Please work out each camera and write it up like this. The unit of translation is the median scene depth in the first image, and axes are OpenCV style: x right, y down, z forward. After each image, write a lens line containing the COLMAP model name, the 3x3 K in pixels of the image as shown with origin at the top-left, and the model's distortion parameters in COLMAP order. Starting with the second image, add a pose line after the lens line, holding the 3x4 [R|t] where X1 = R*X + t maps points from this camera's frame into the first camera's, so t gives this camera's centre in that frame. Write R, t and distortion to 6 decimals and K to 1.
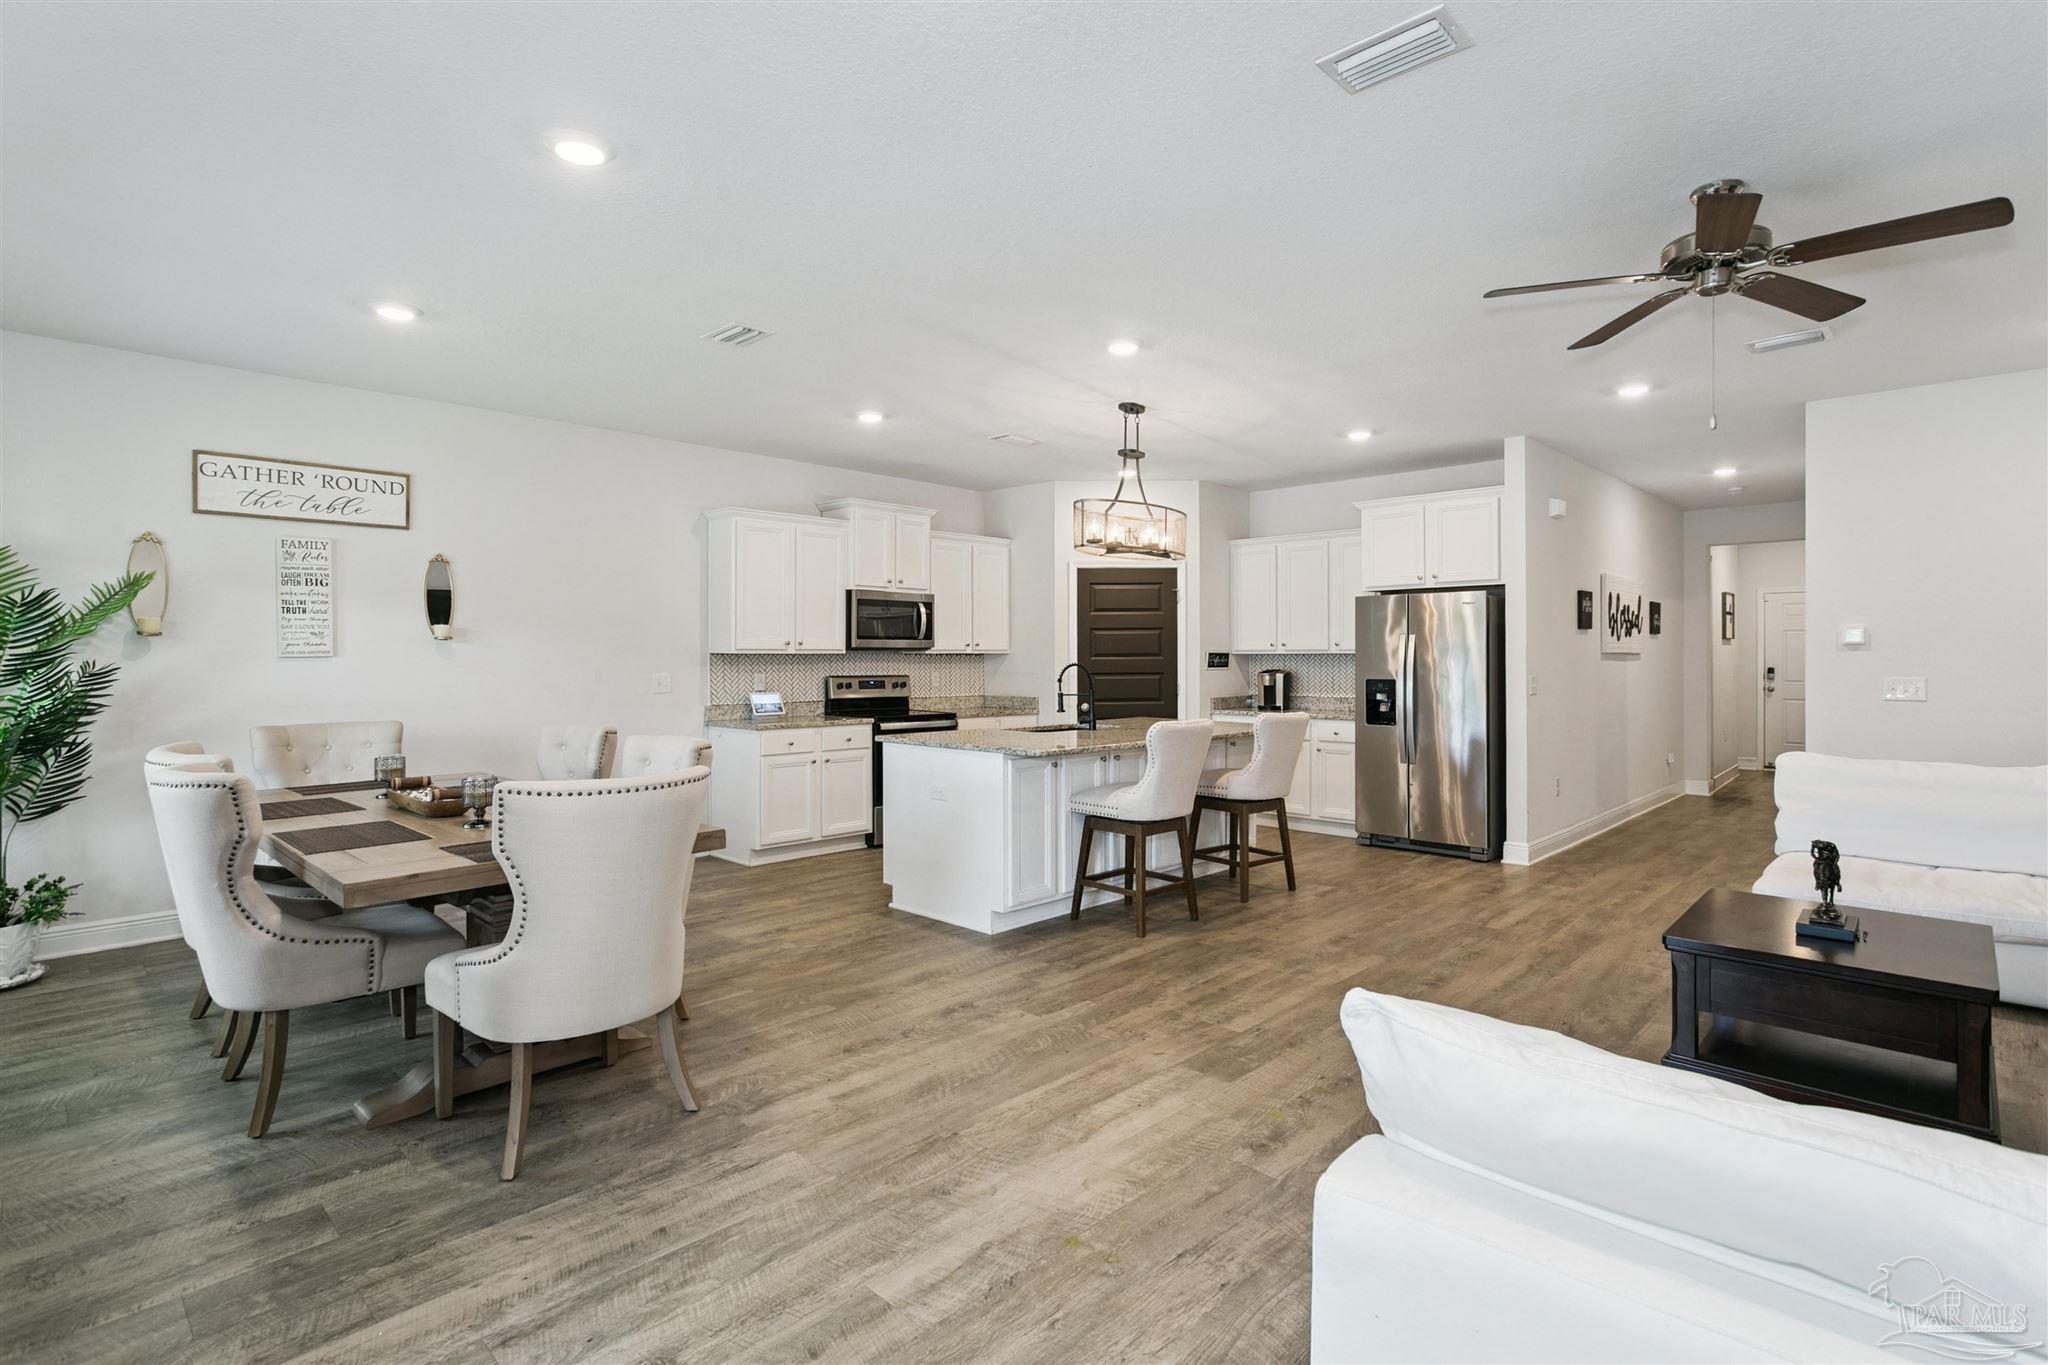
lens RADIAL K [[990.8, 0, 1017.6], [0, 990.8, 667.9], [0, 0, 1]] dist [-0.000030, 0.005001]
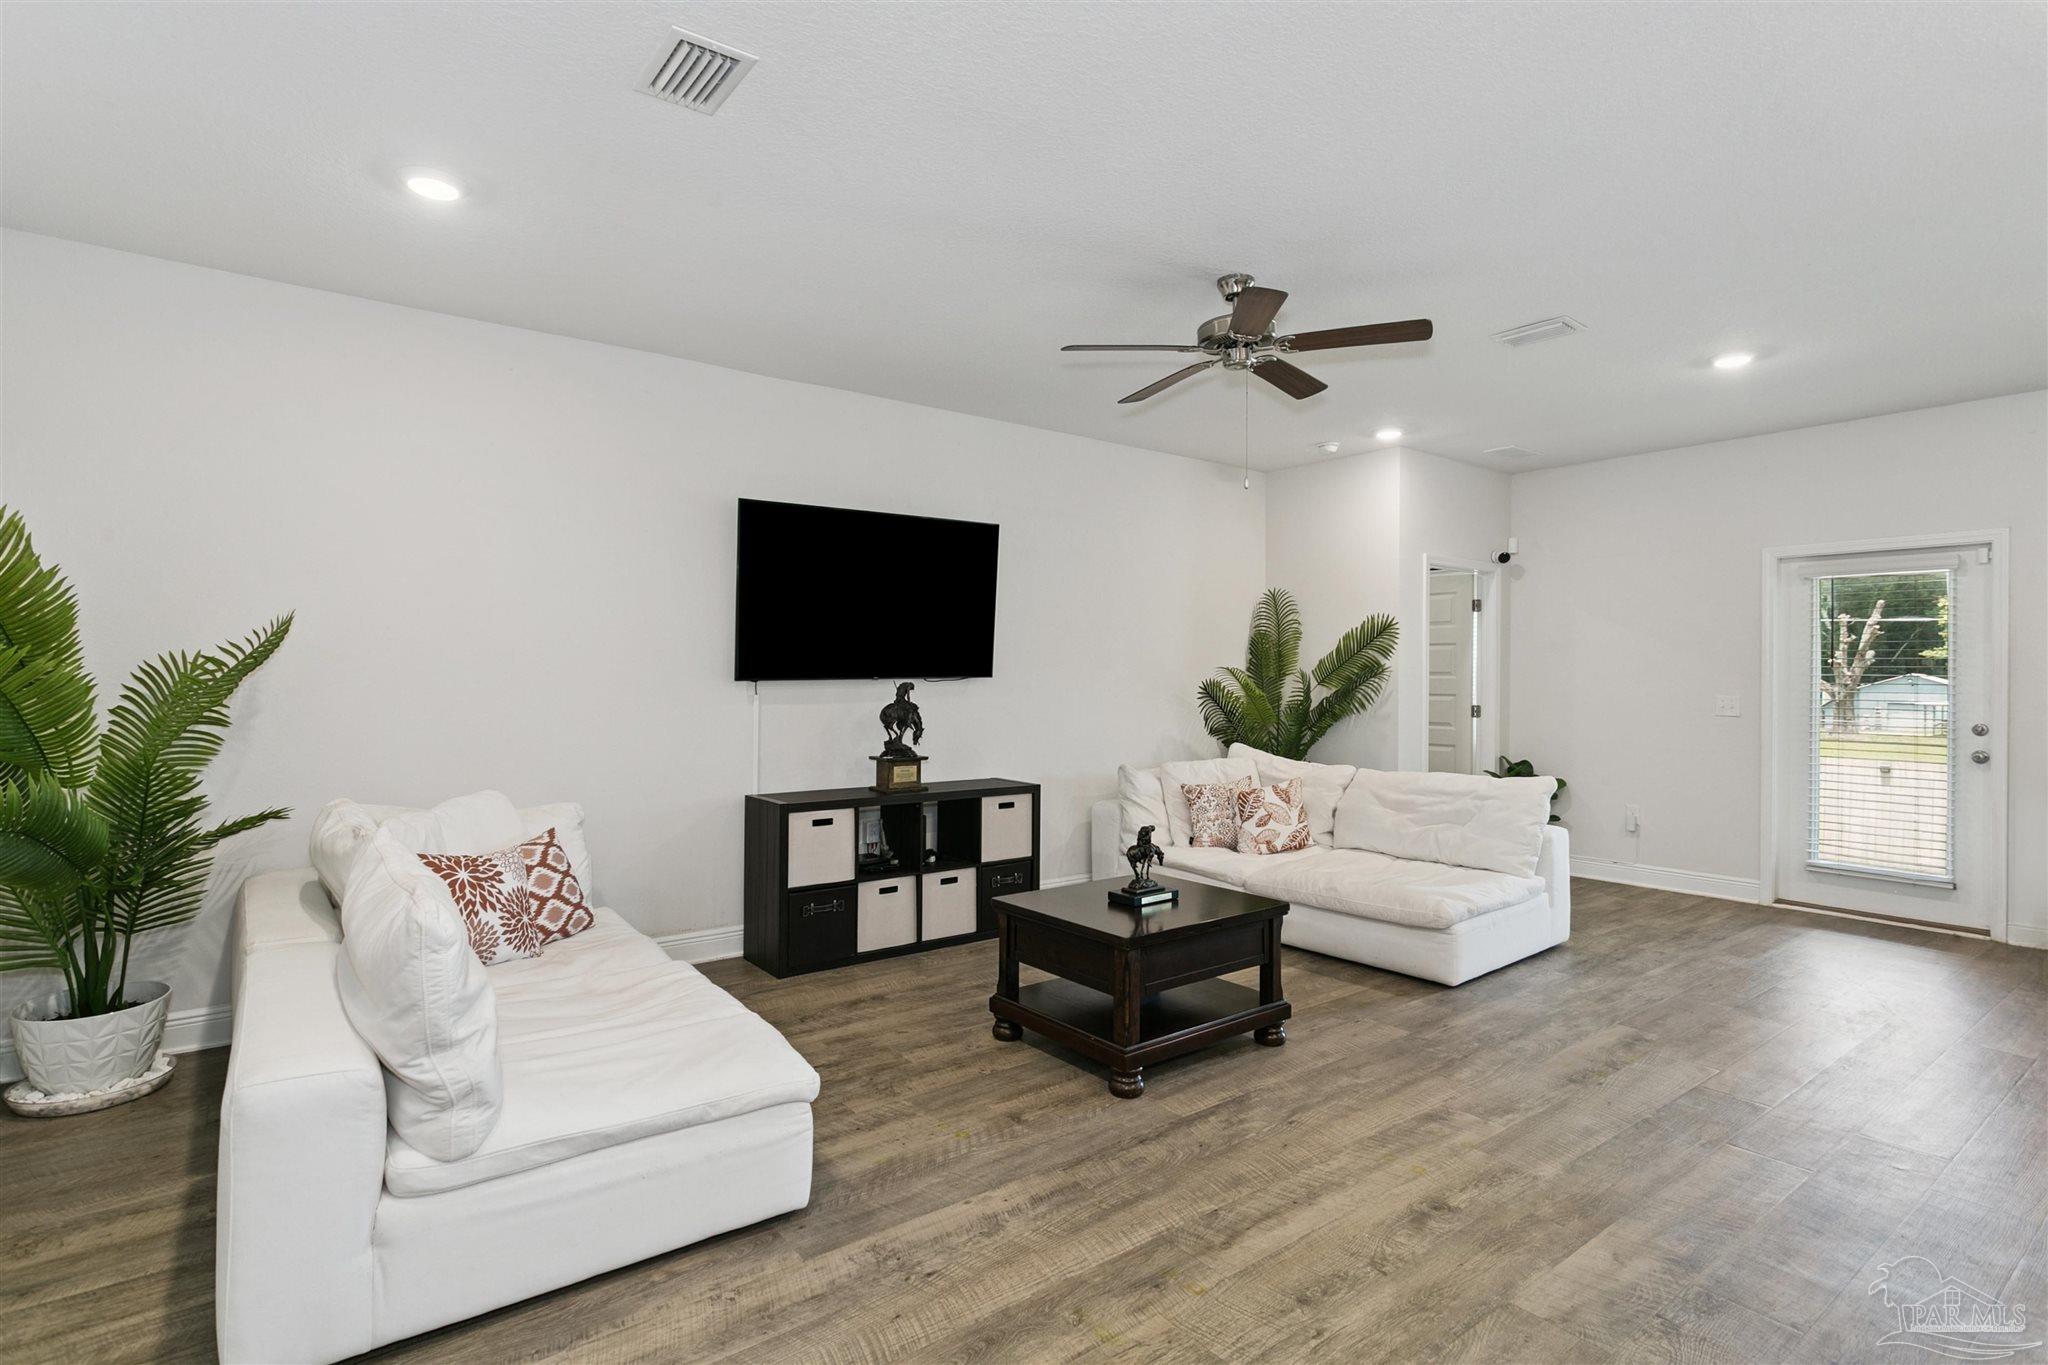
lens RADIAL K [[990.8, 0, 1016.0], [0, 990.8, 669.6], [0, 0, 1]] dist [-0.000030, 0.005001]
pose [[-0.988047, -0.002597, 0.154130, 0.527915], [-0.001941, 0.999988, 0.004403, -0.012188], [-0.154140, 0.004052, -0.988041, 1.487705]]
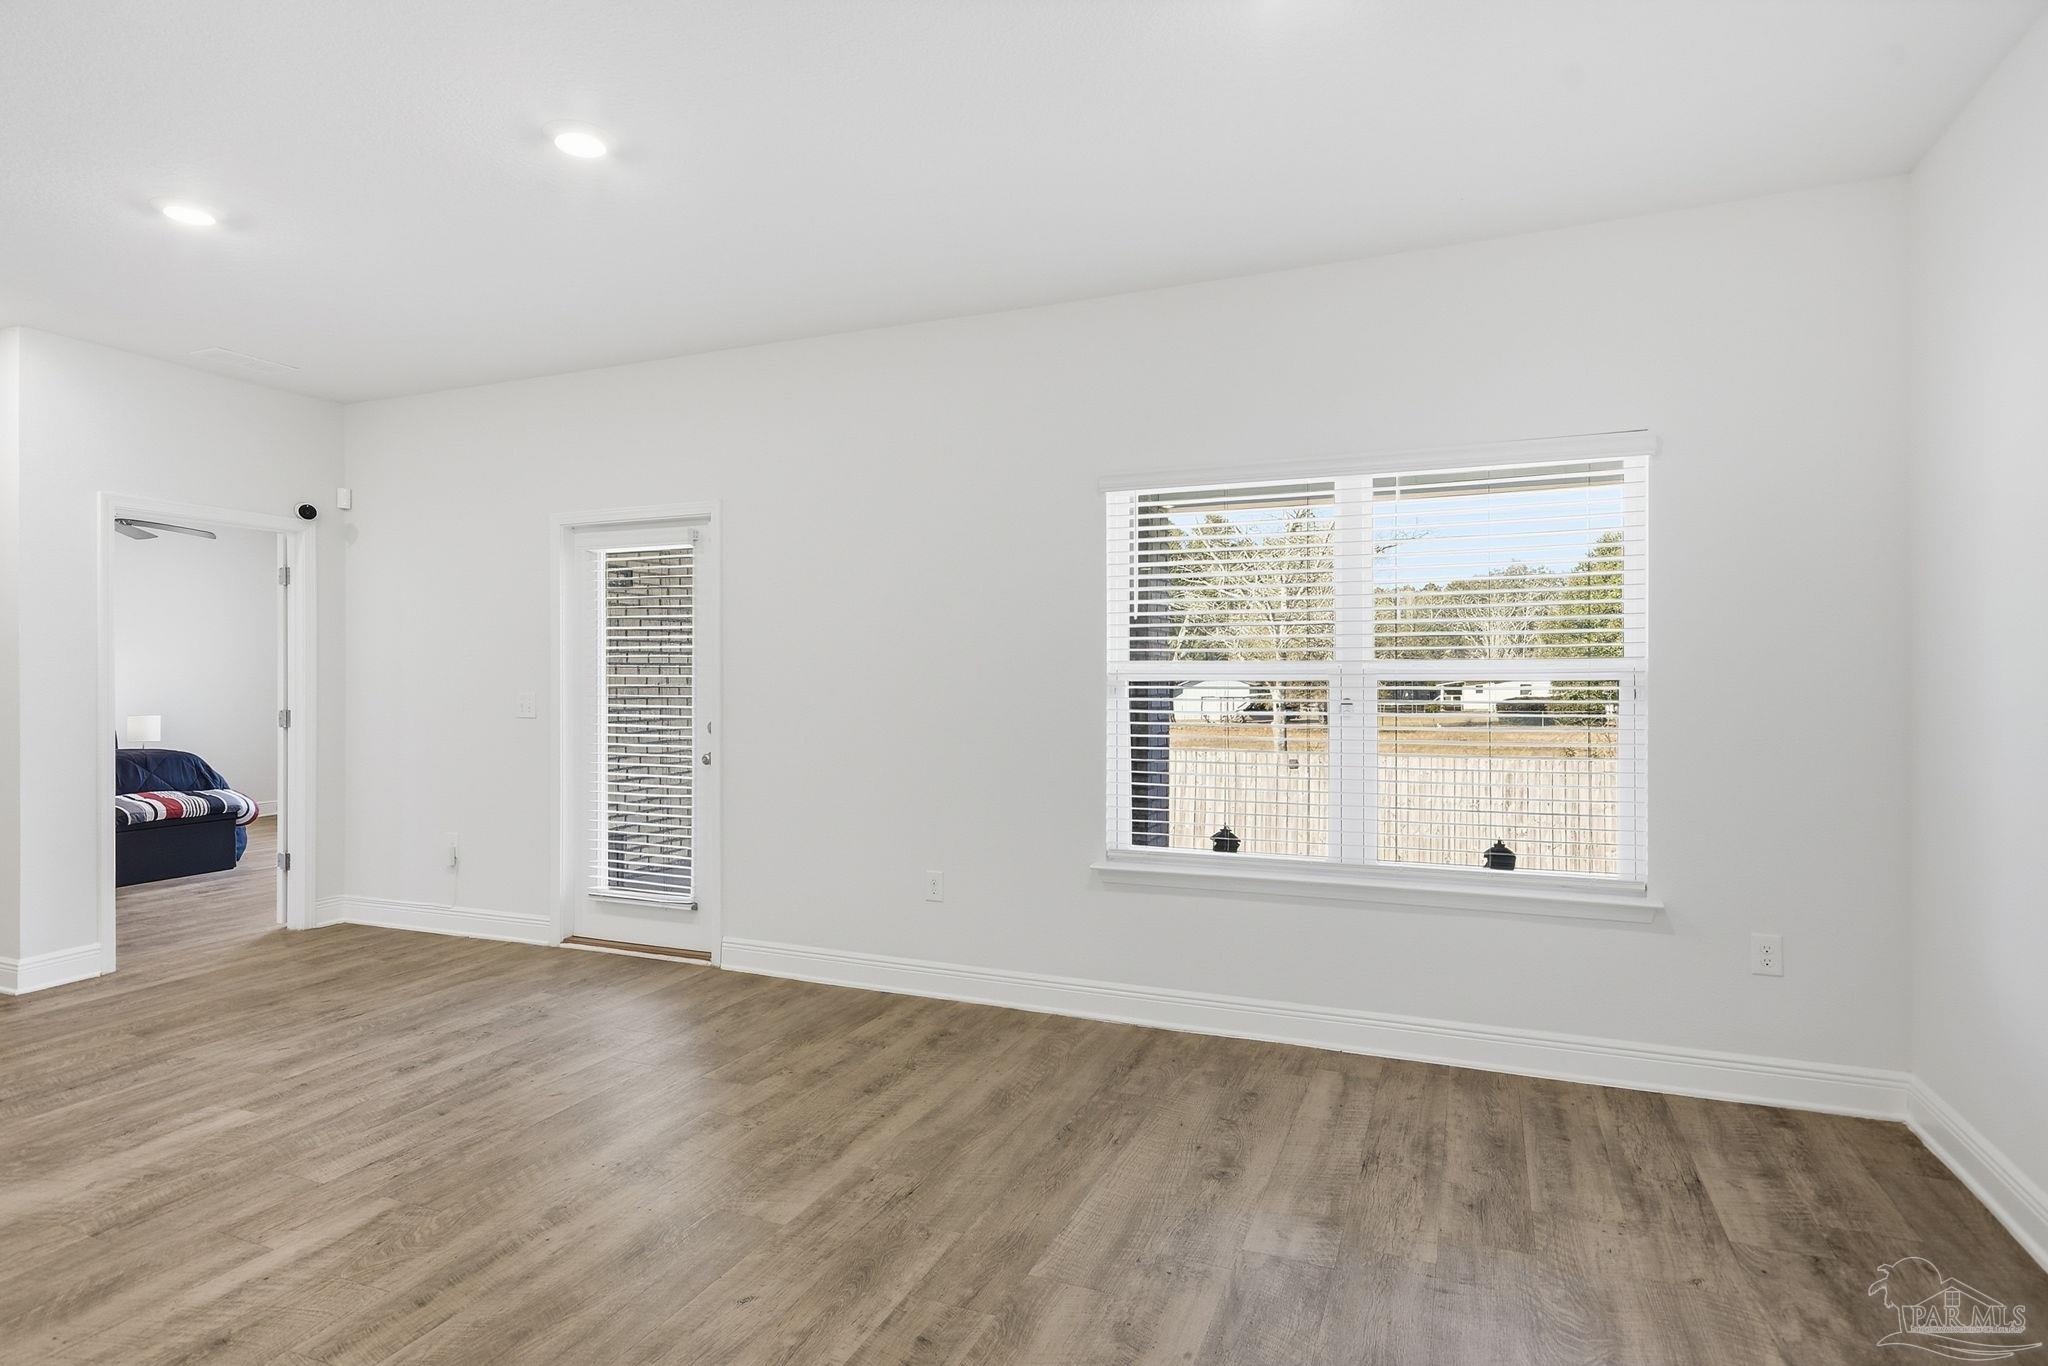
lens RADIAL K [[1070.4, 0, 1022.8], [0, 1070.4, 683.4], [0, 0, 1]] dist [0.014356, -0.003481]
pose [[-0.931799, 0.004597, -0.362947, -0.286106], [-0.001498, 0.999863, 0.016510, -0.004159], [0.362973, 0.015928, -0.931664, 1.317207]]
